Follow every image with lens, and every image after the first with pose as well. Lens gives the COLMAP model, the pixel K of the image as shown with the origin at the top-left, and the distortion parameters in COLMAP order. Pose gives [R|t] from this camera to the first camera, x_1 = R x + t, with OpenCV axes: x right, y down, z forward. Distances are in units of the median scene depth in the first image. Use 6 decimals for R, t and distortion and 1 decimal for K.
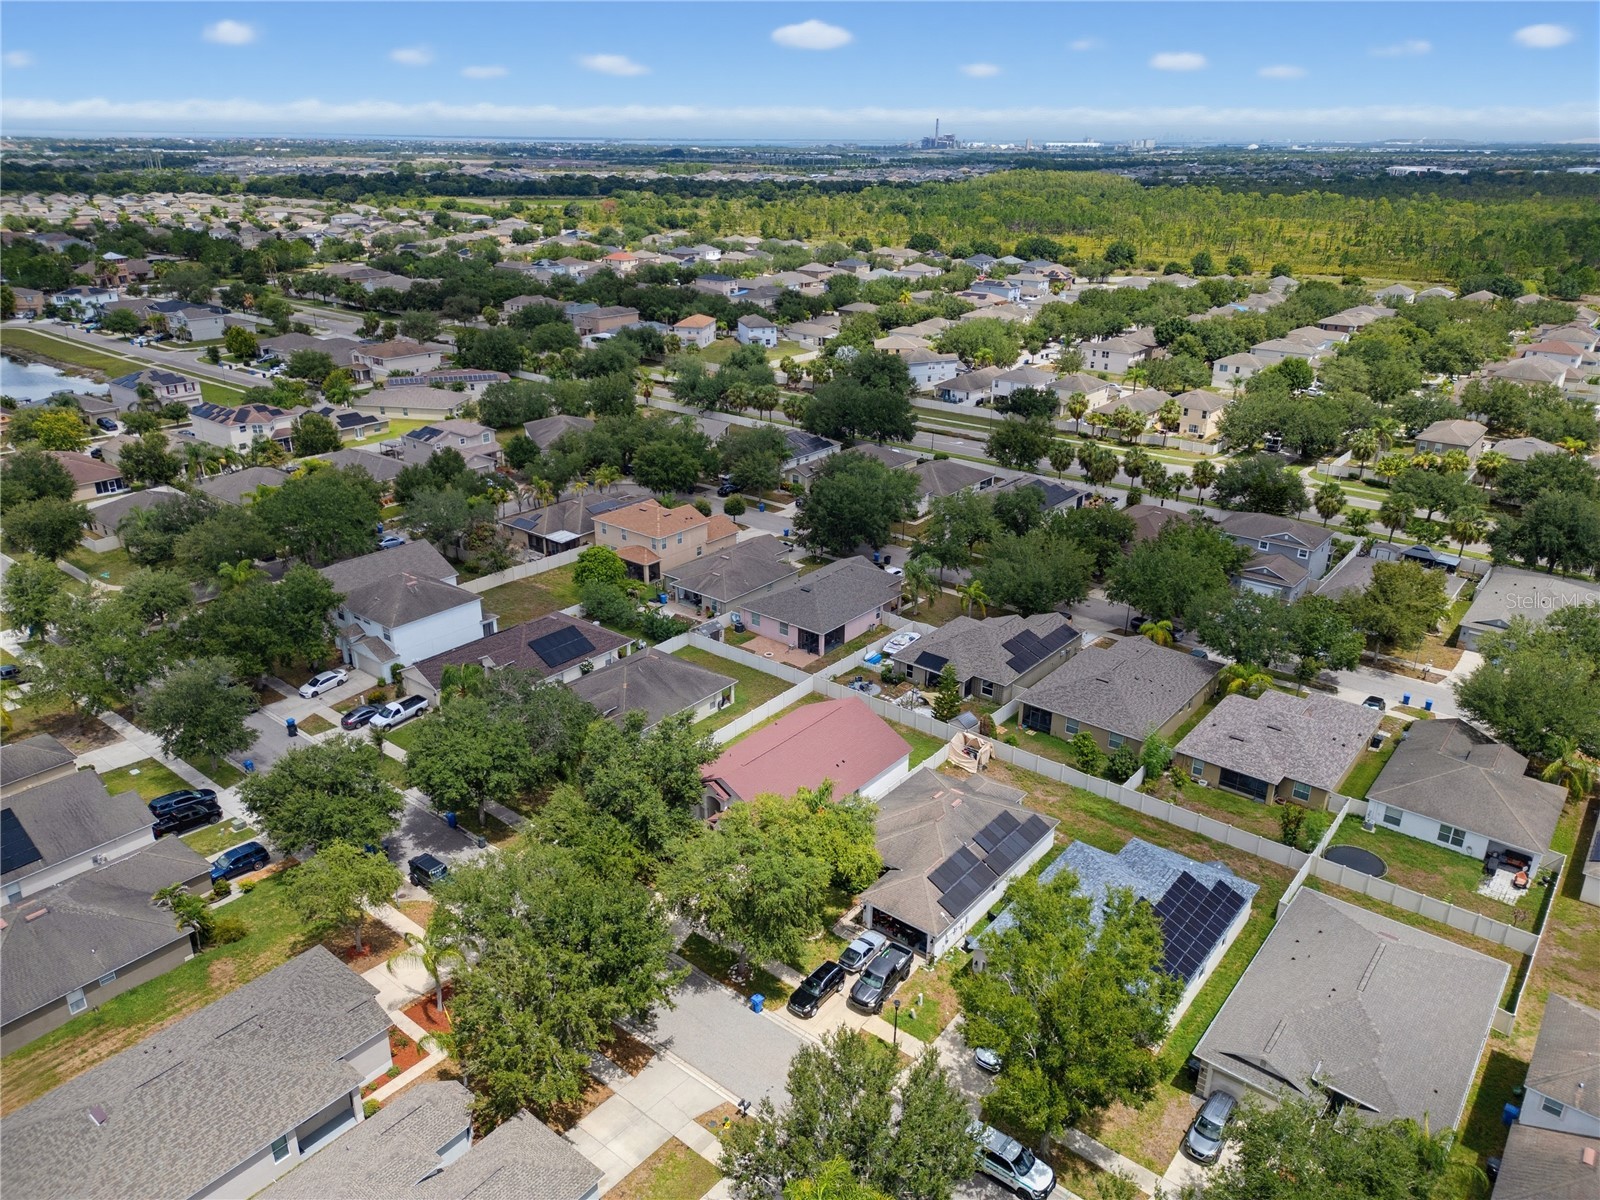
lens RADIAL K [[1116.0, 0, 800.0], [0, 1116.0, 600.0], [0, 0, 1]] dist [0.080142, -0.071177]
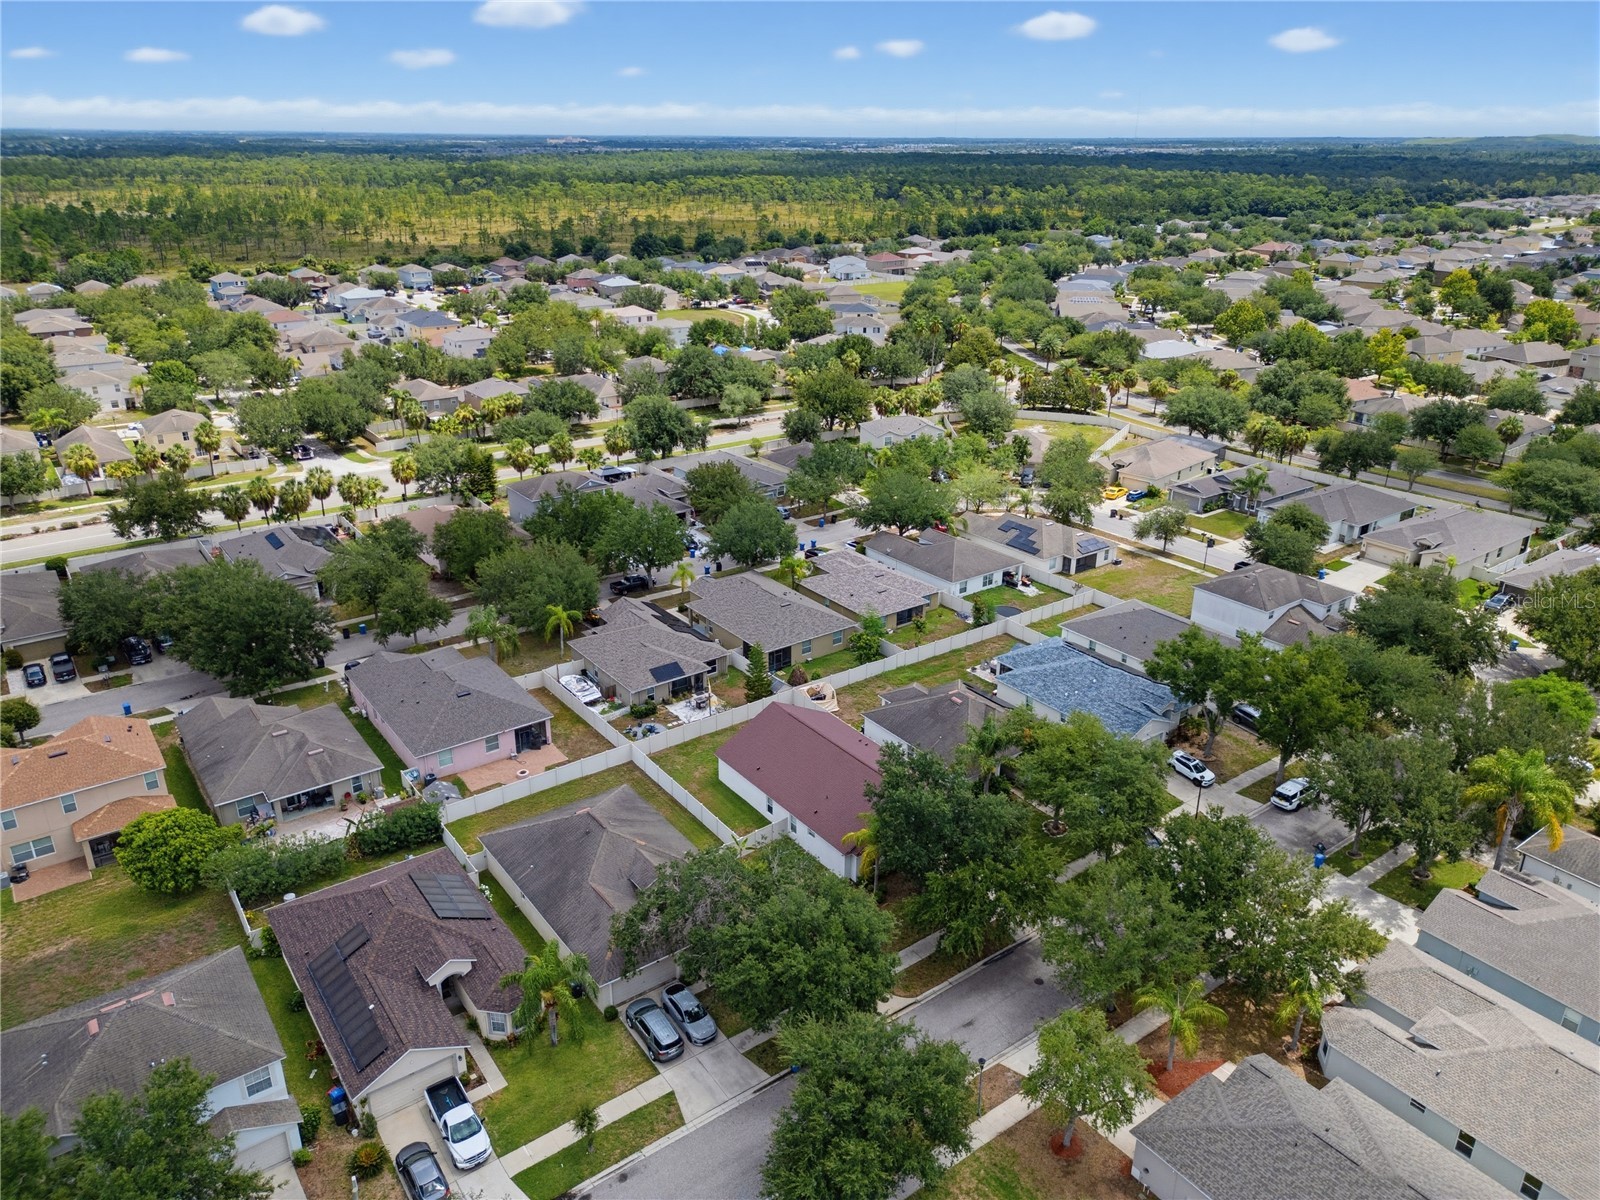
lens RADIAL K [[1116.0, 0, 800.0], [0, 1116.0, 600.0], [0, 0, 1]] dist [0.080142, -0.071177]
pose [[0.244747, -0.367803, 0.897117, -0.681590], [0.365214, 0.892081, 0.266103, -0.210633], [-0.898175, 0.262512, 0.352661, 0.534644]]
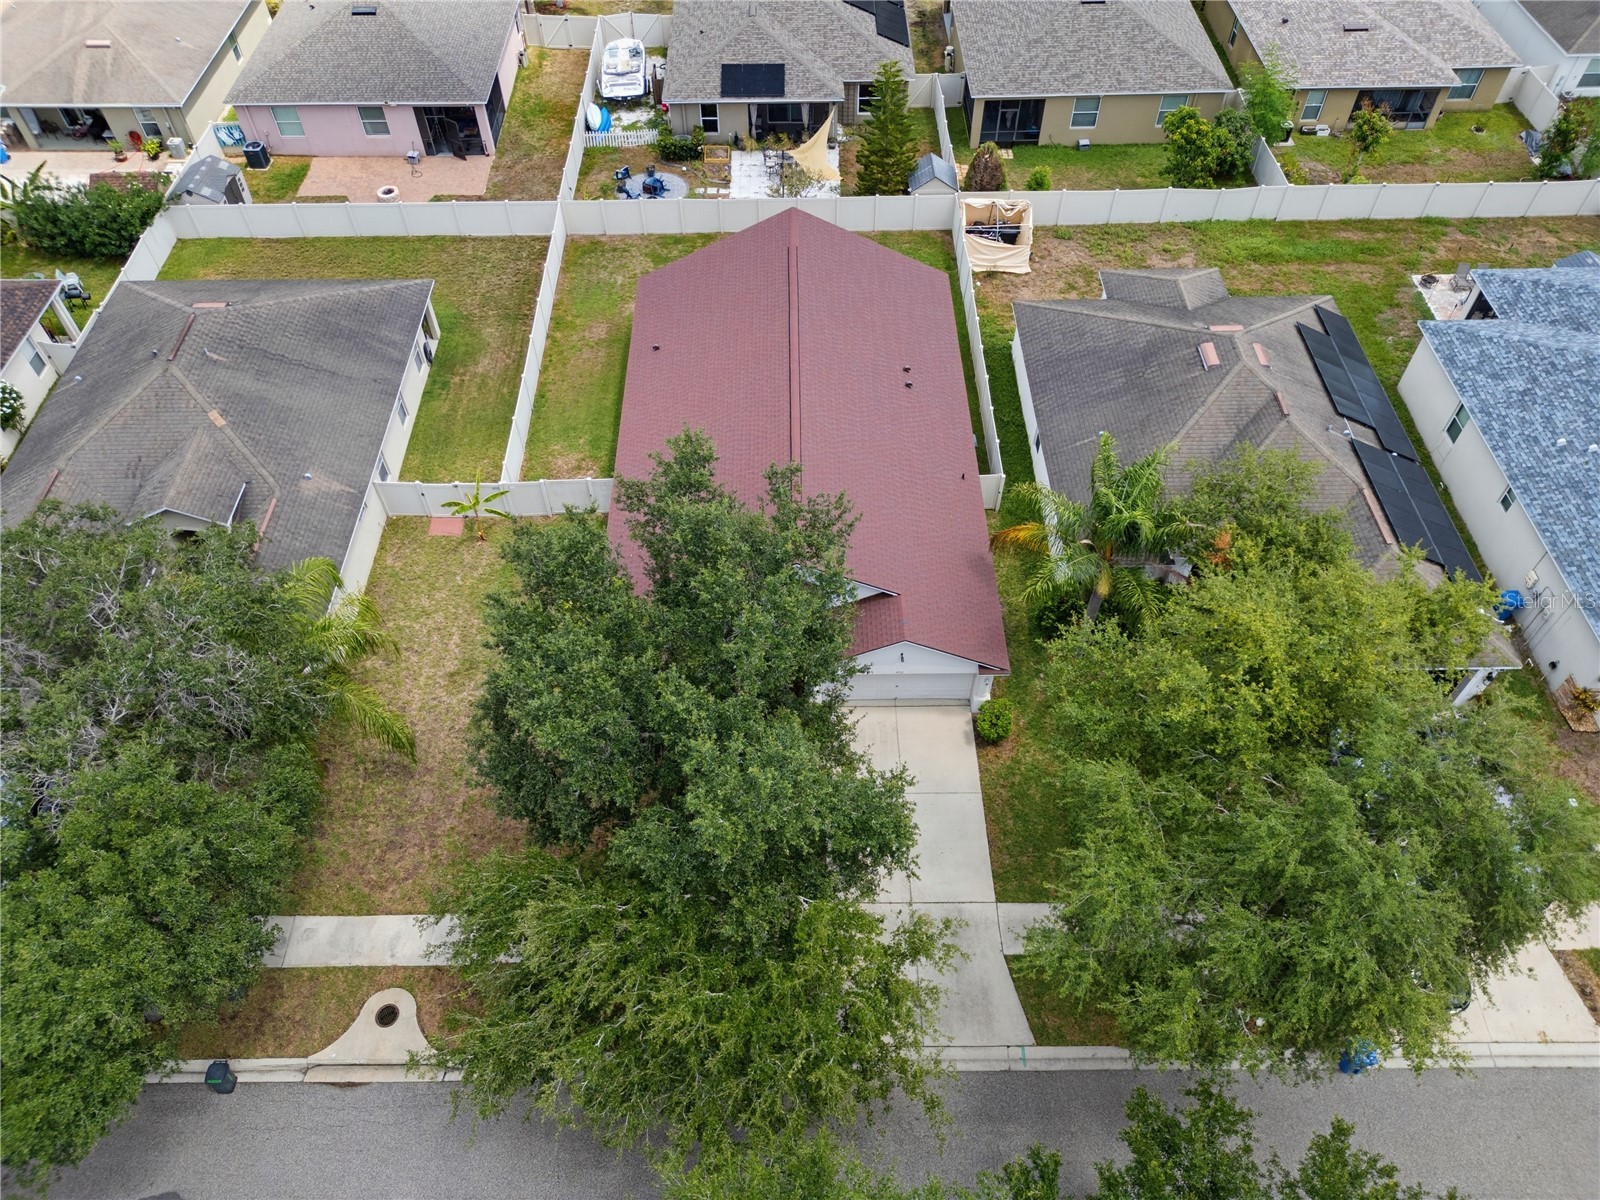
lens RADIAL K [[1116.0, 0, 800.0], [0, 1116.0, 600.0], [0, 0, 1]] dist [0.080142, -0.071177]
pose [[0.766849, -0.506557, 0.394135, -0.167984], [0.255223, 0.804113, 0.536901, -0.020900], [-0.588900, -0.311130, 0.745919, 0.549538]]
